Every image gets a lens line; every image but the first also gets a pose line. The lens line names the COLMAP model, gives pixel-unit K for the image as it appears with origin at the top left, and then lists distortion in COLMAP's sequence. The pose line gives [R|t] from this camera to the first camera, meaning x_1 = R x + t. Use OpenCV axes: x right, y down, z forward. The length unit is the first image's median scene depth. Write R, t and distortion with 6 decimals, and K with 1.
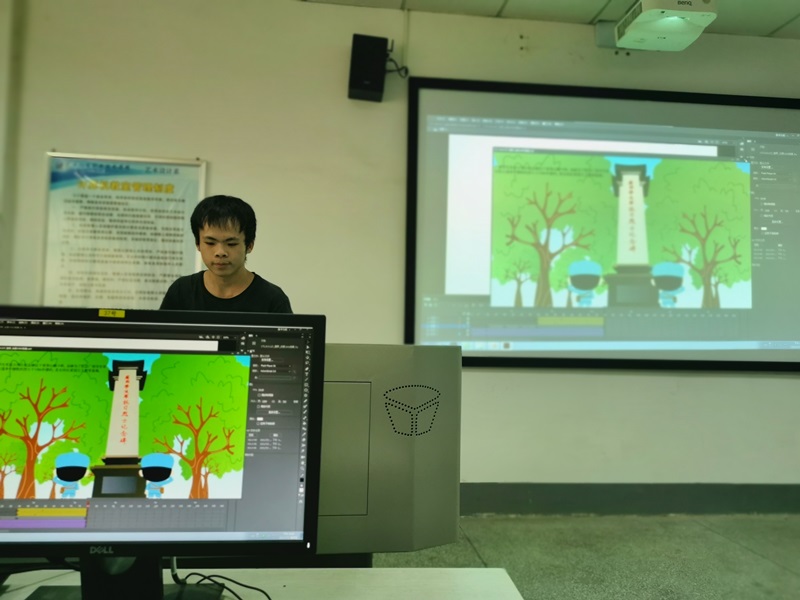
lens RADIAL K [[612.7, 0, 400.0], [0, 612.7, 300.0], [0, 0, 1]] dist [0.075857, -0.074828]
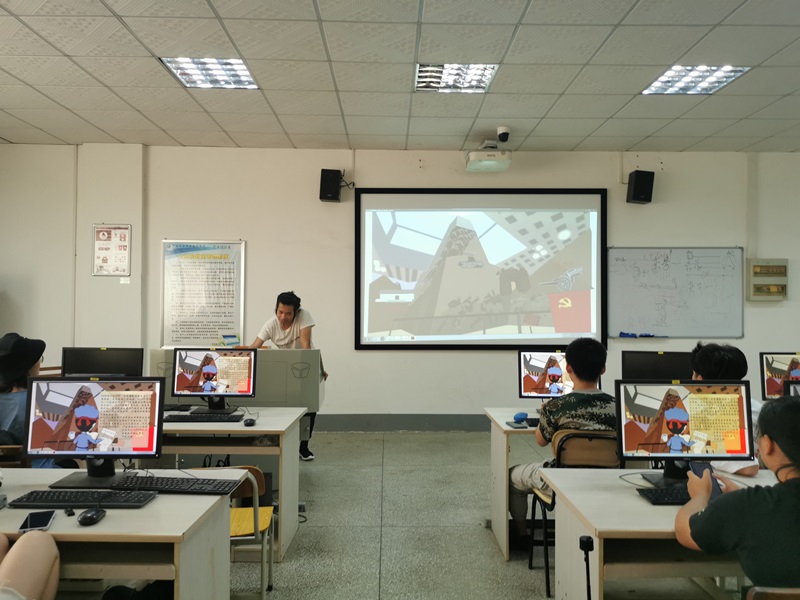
lens RADIAL K [[612.7, 0, 400.0], [0, 612.7, 300.0], [0, 0, 1]] dist [0.075857, -0.074828]
pose [[0.995540, -0.018529, -0.092499, 0.317721], [0.022529, 0.998847, 0.042394, -0.117152], [0.091607, -0.044289, 0.994810, -0.800618]]
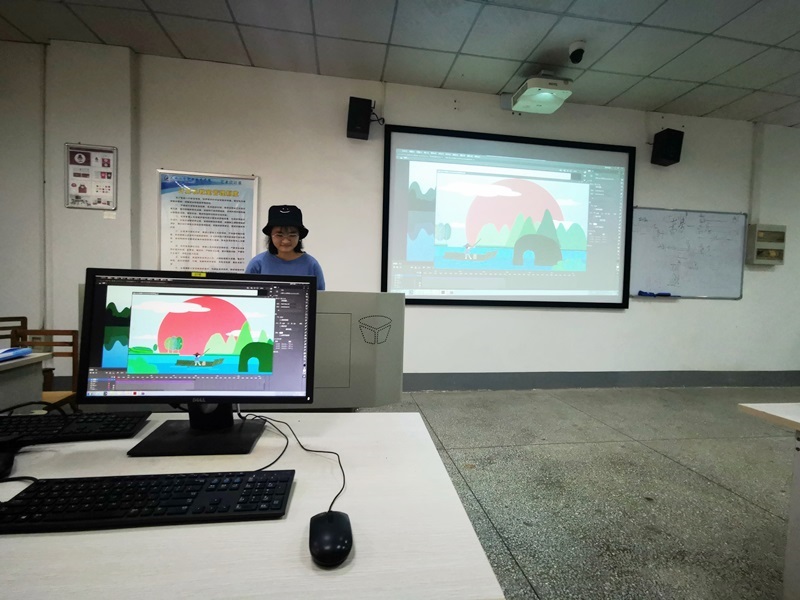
lens RADIAL K [[385.4, 0, 400.0], [0, 385.4, 300.0], [0, 0, 1]] dist [-0.047439, 0.053528]
pose [[0.999232, 0.005500, 0.038793, 0.018116], [-0.009173, 0.995420, 0.095156, -0.003532], [-0.038092, -0.095438, 0.994706, -0.031206]]
